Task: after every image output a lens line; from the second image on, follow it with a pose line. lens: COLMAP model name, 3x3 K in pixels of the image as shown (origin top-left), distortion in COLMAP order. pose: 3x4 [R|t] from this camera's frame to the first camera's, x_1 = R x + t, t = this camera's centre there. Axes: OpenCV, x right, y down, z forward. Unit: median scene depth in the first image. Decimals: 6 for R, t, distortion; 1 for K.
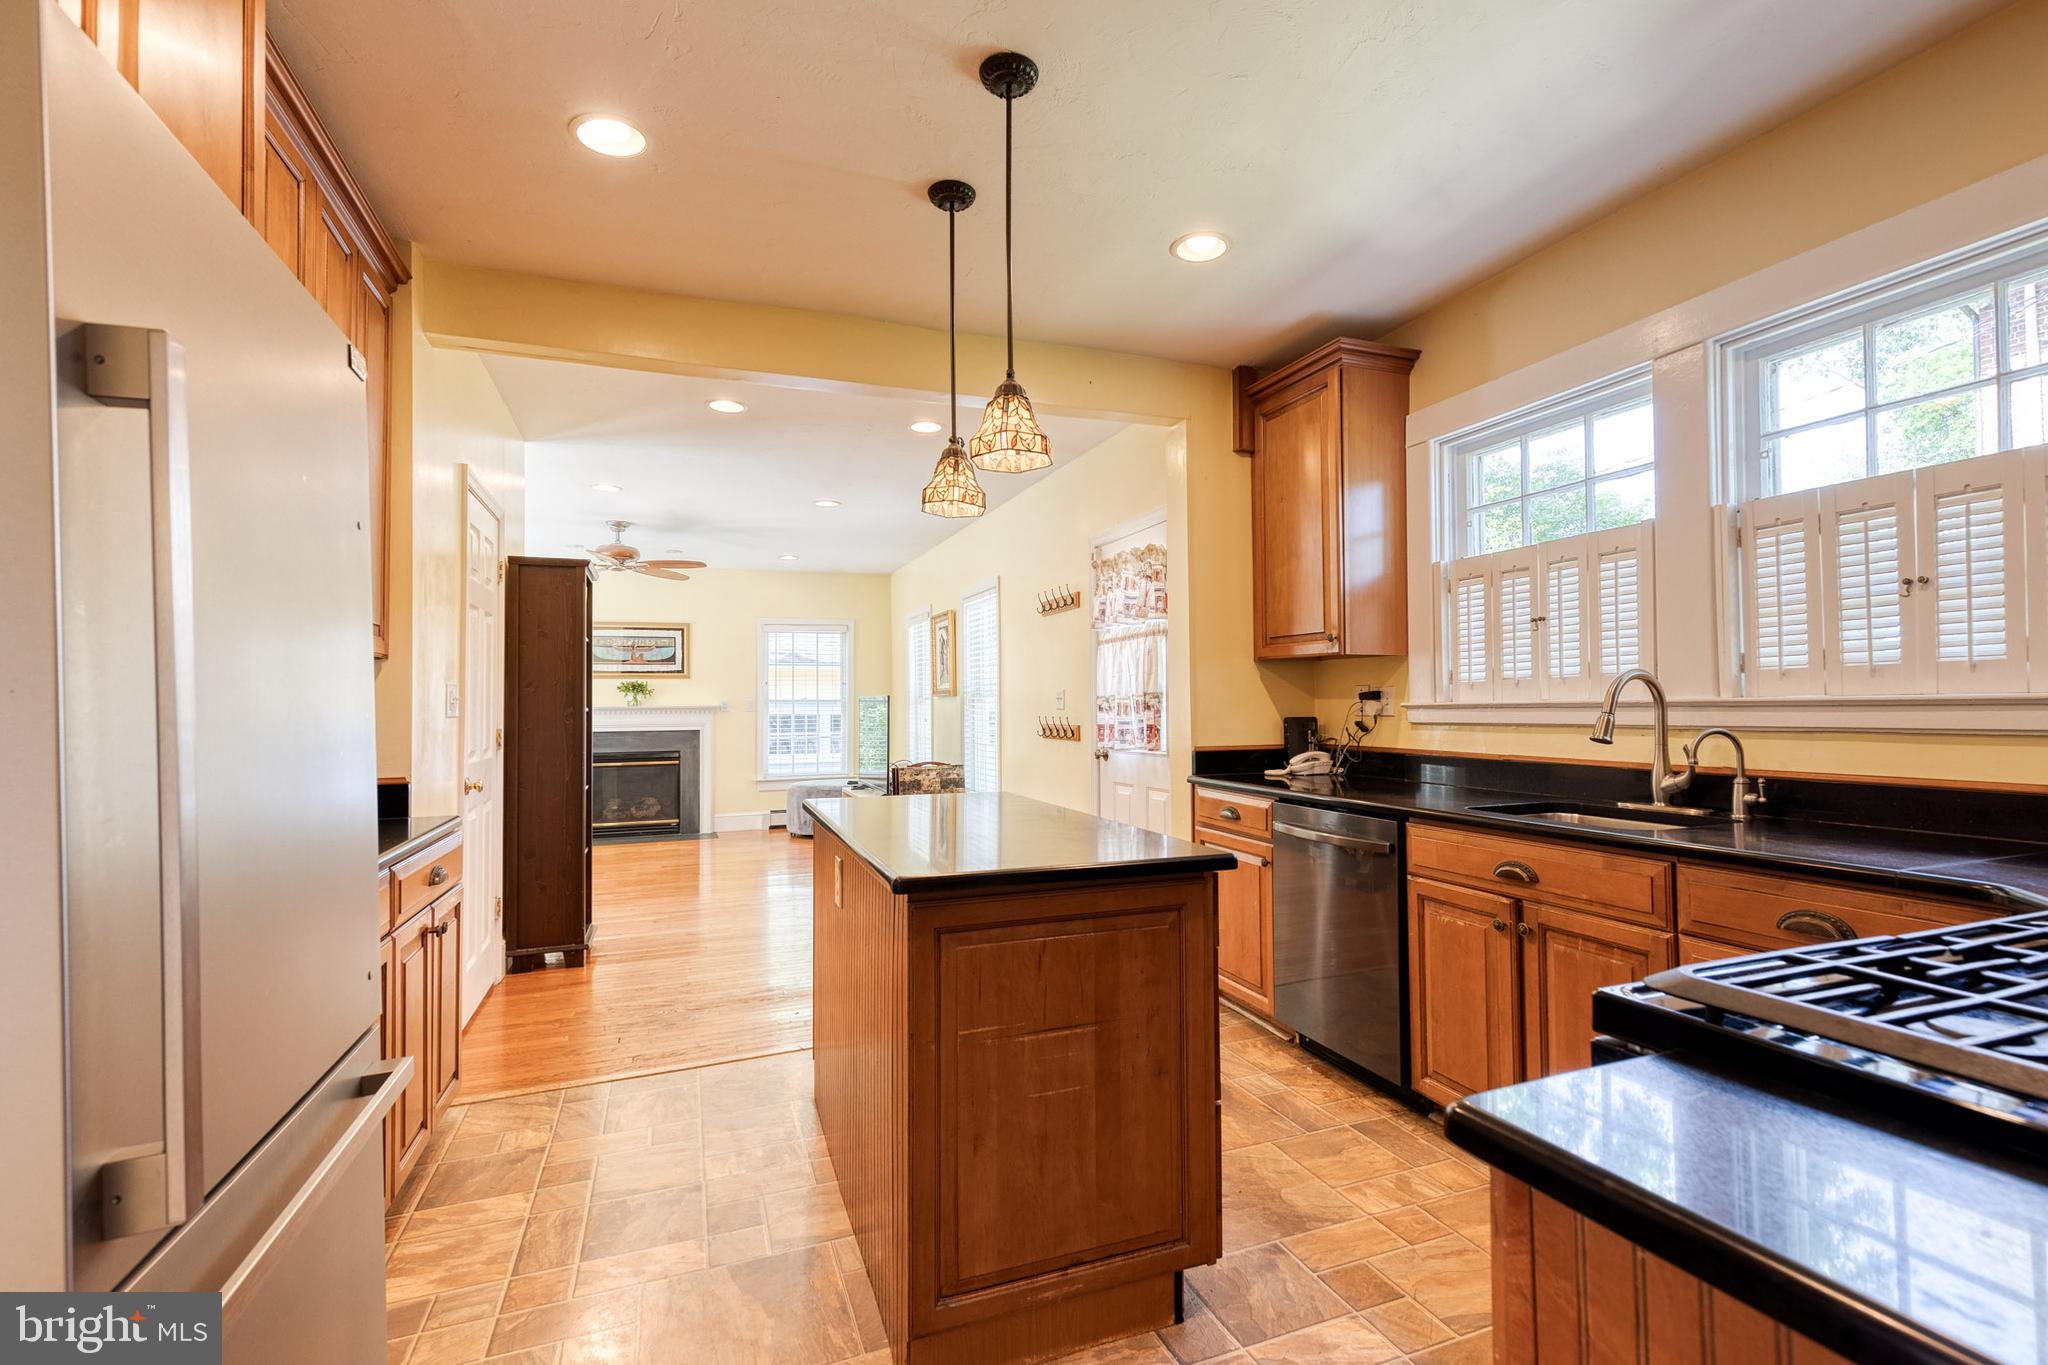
lens RADIAL K [[919.8, 0, 1048.4], [0, 919.8, 690.0], [0, 0, 1]] dist [0.009934, -0.001189]
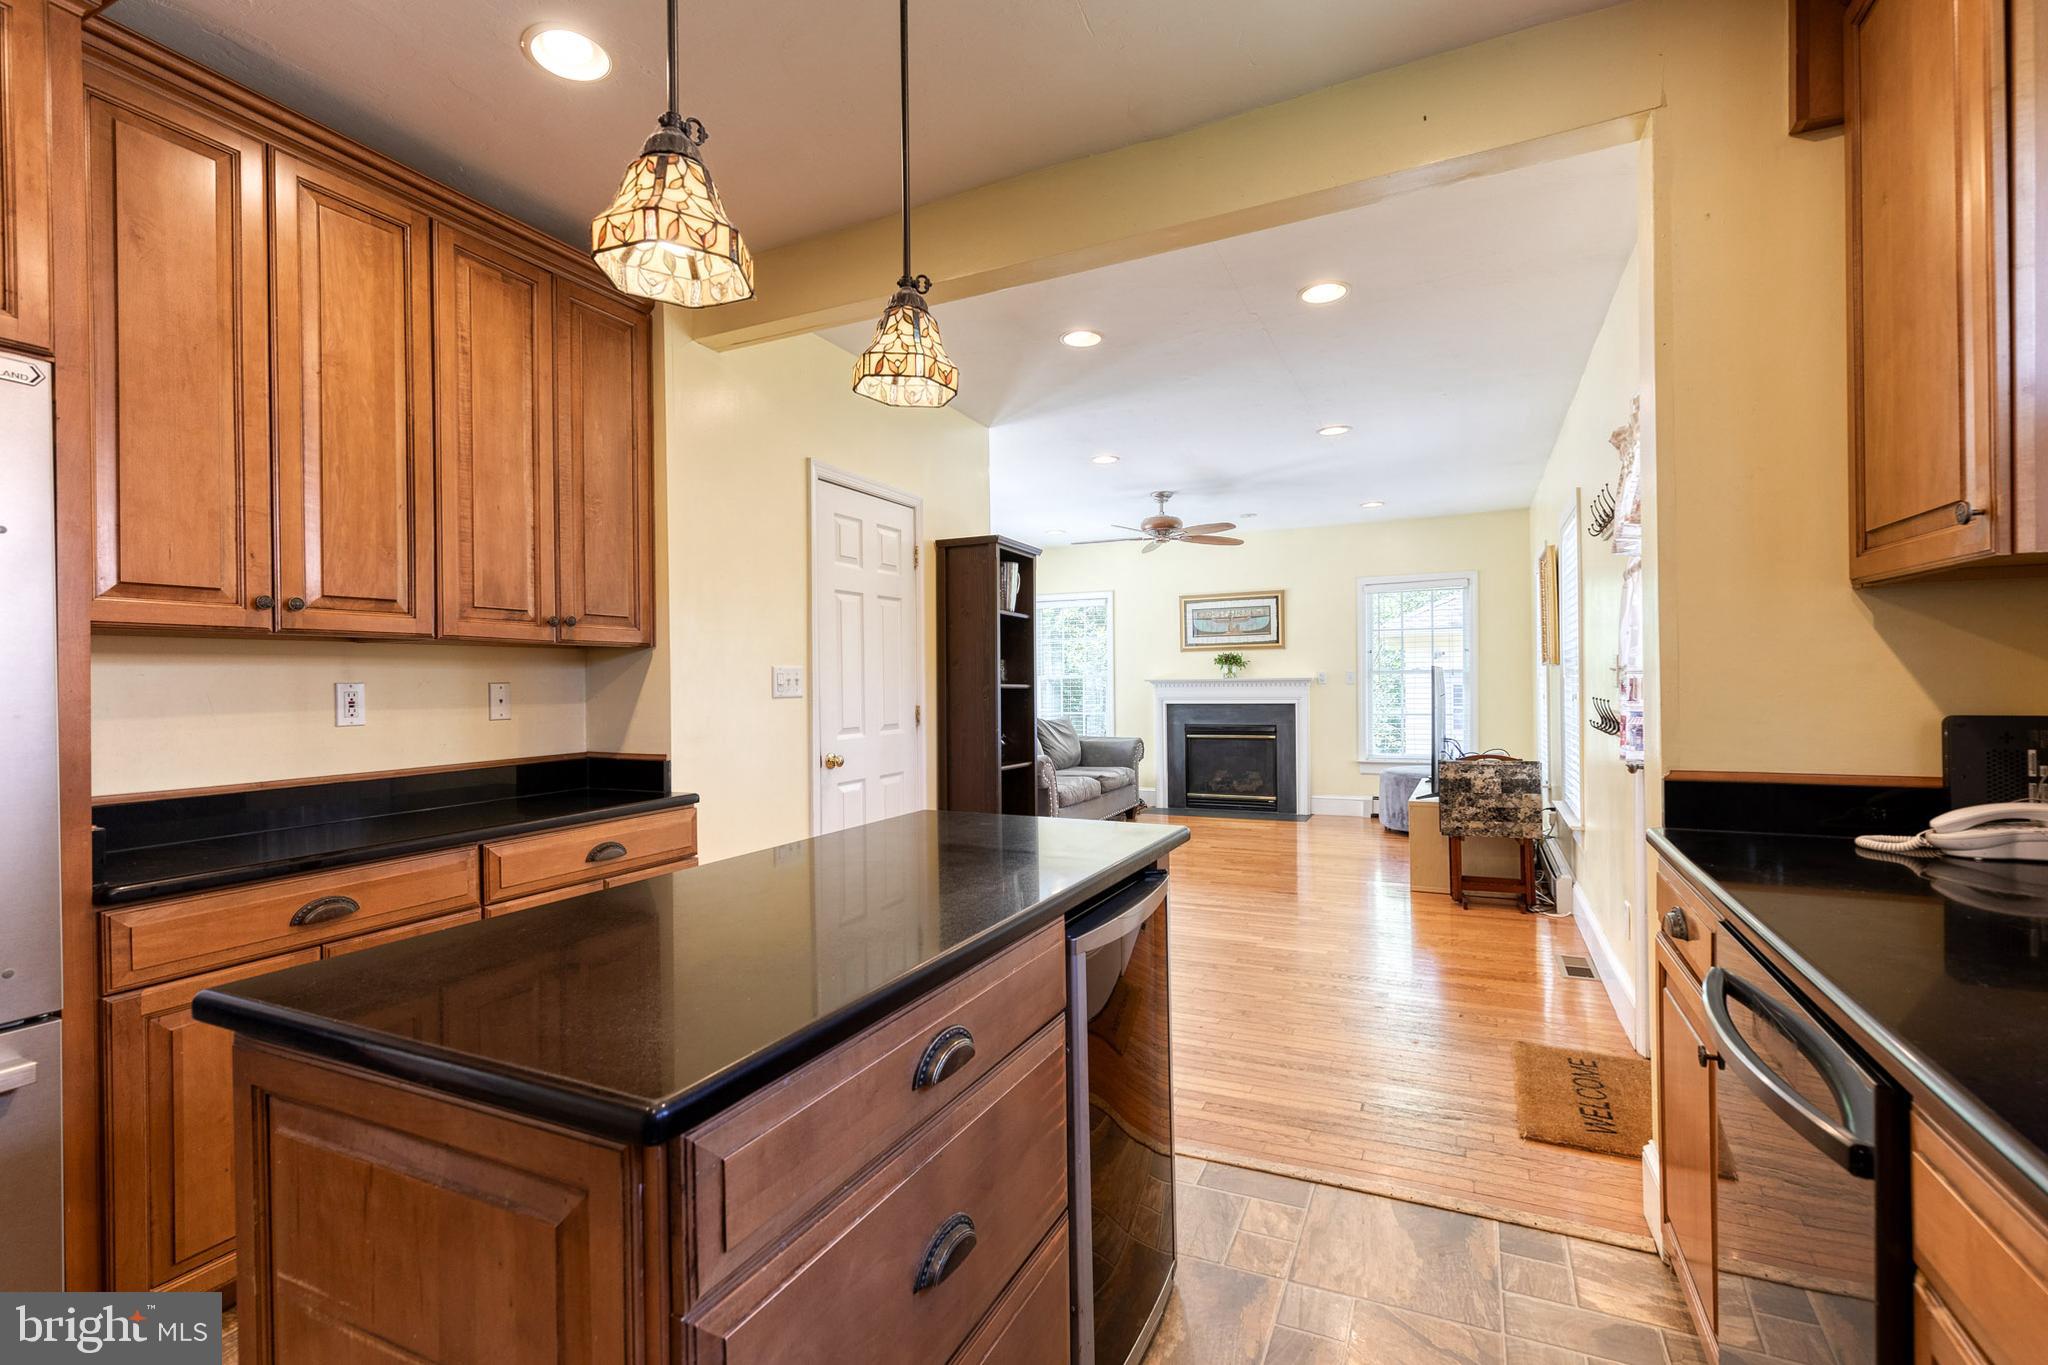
lens RADIAL K [[919.8, 0, 1040.3], [0, 919.8, 679.5], [0, 0, 1]] dist [0.009934, -0.001189]
pose [[0.687961, -0.002274, -0.725744, 0.157387], [0.019760, 0.999683, 0.015599, -0.000835], [0.725478, -0.025072, 0.687788, 0.226117]]
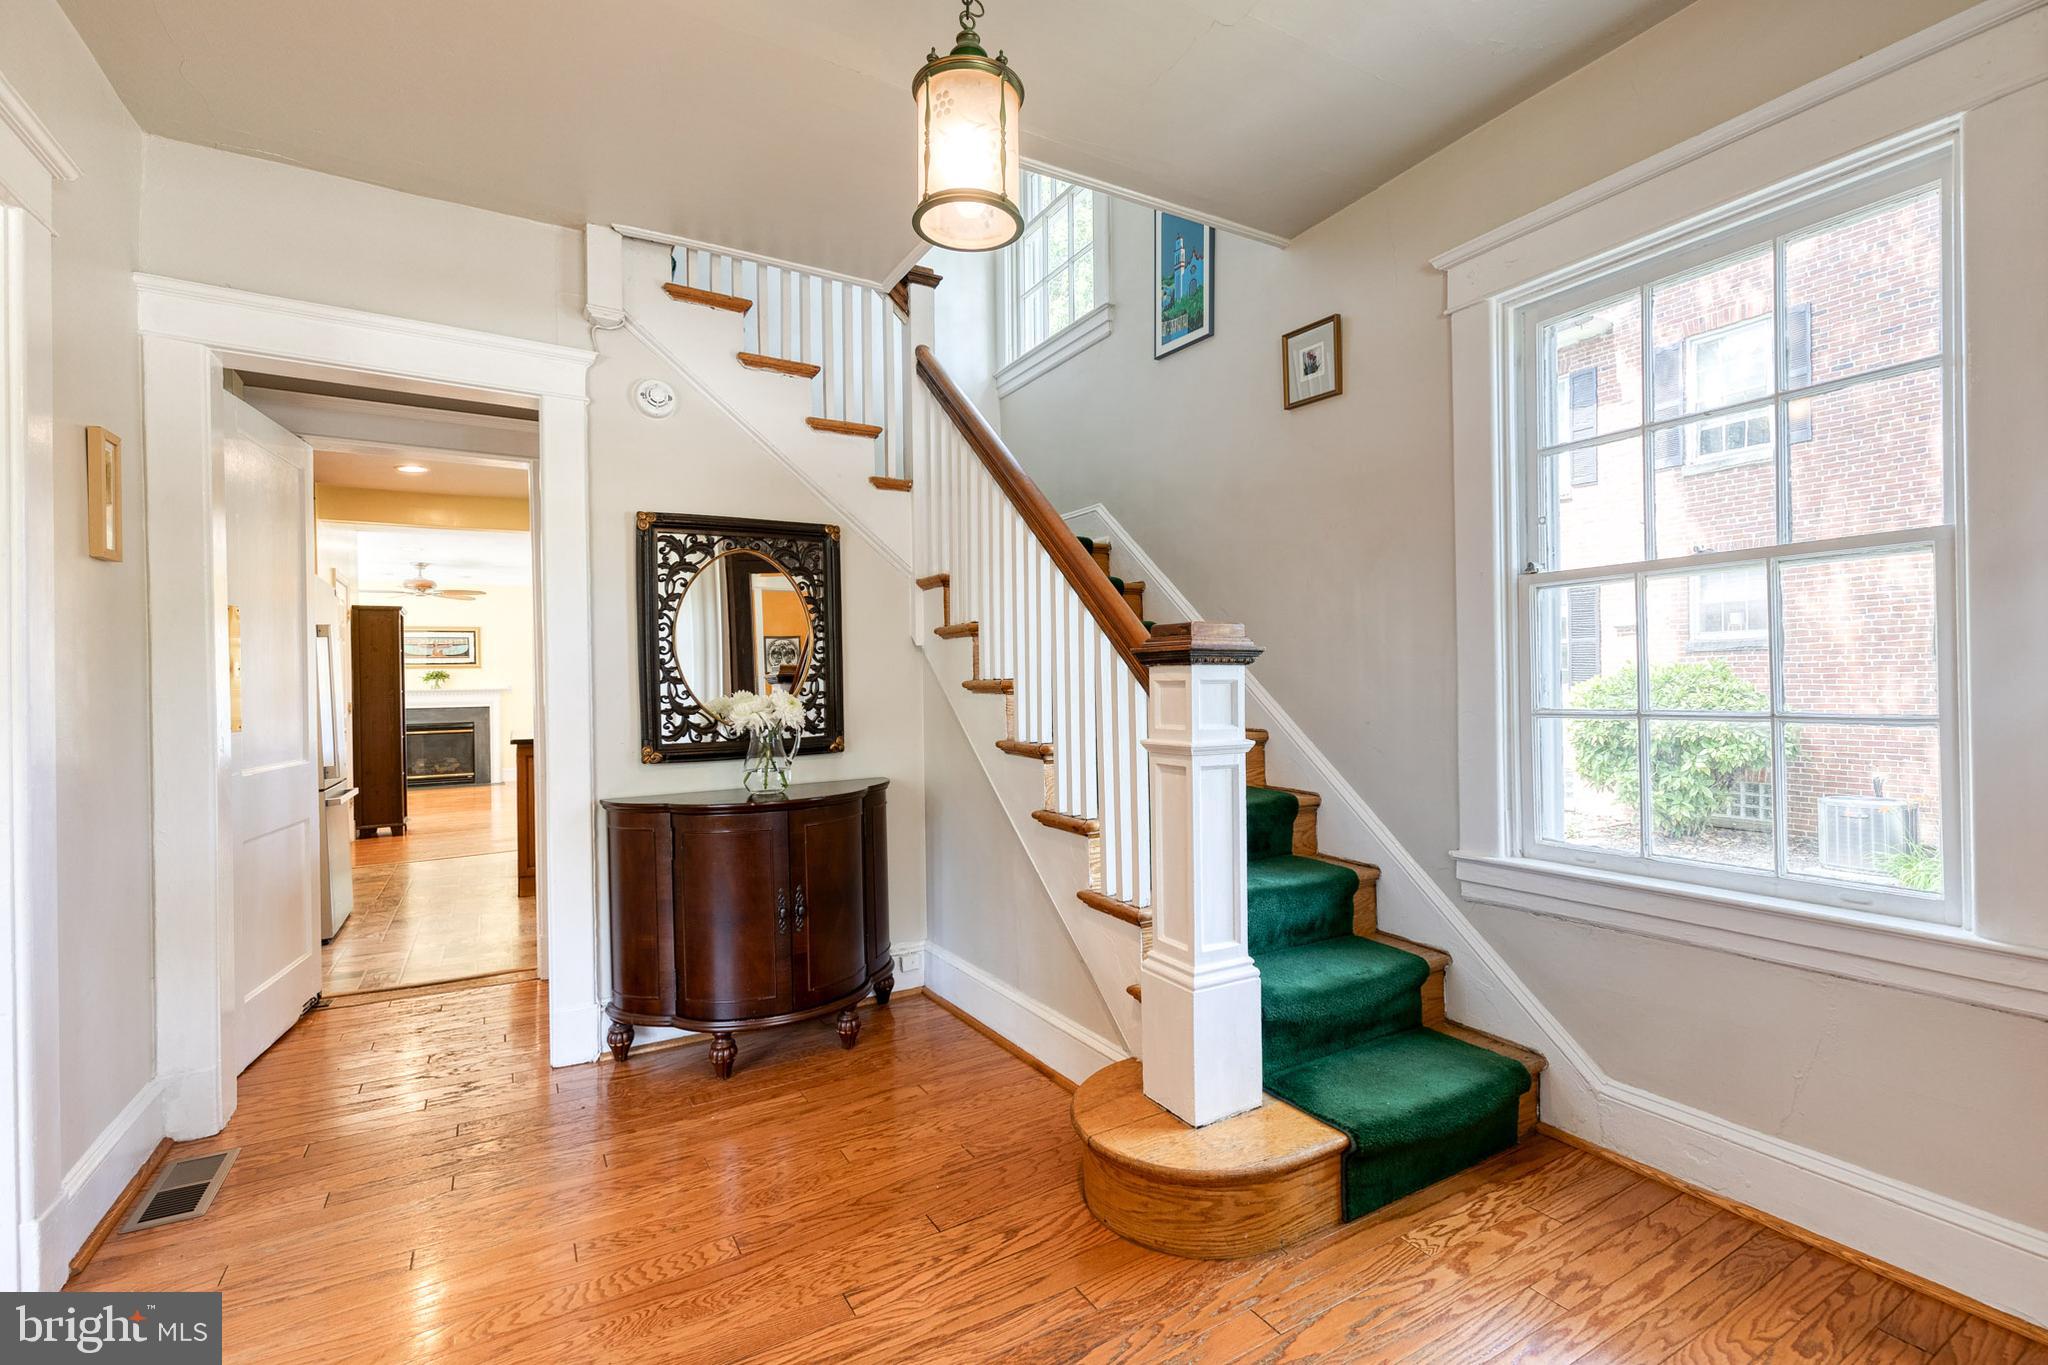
lens RADIAL K [[919.8, 0, 1021.1], [0, 919.8, 681.1], [0, 0, 1]] dist [0.009934, -0.001189]
pose [[0.991163, -0.013276, 0.131982, 0.282981], [0.011335, 0.999816, 0.015452, -0.006918], [-0.132162, -0.013819, 0.991132, -0.582444]]
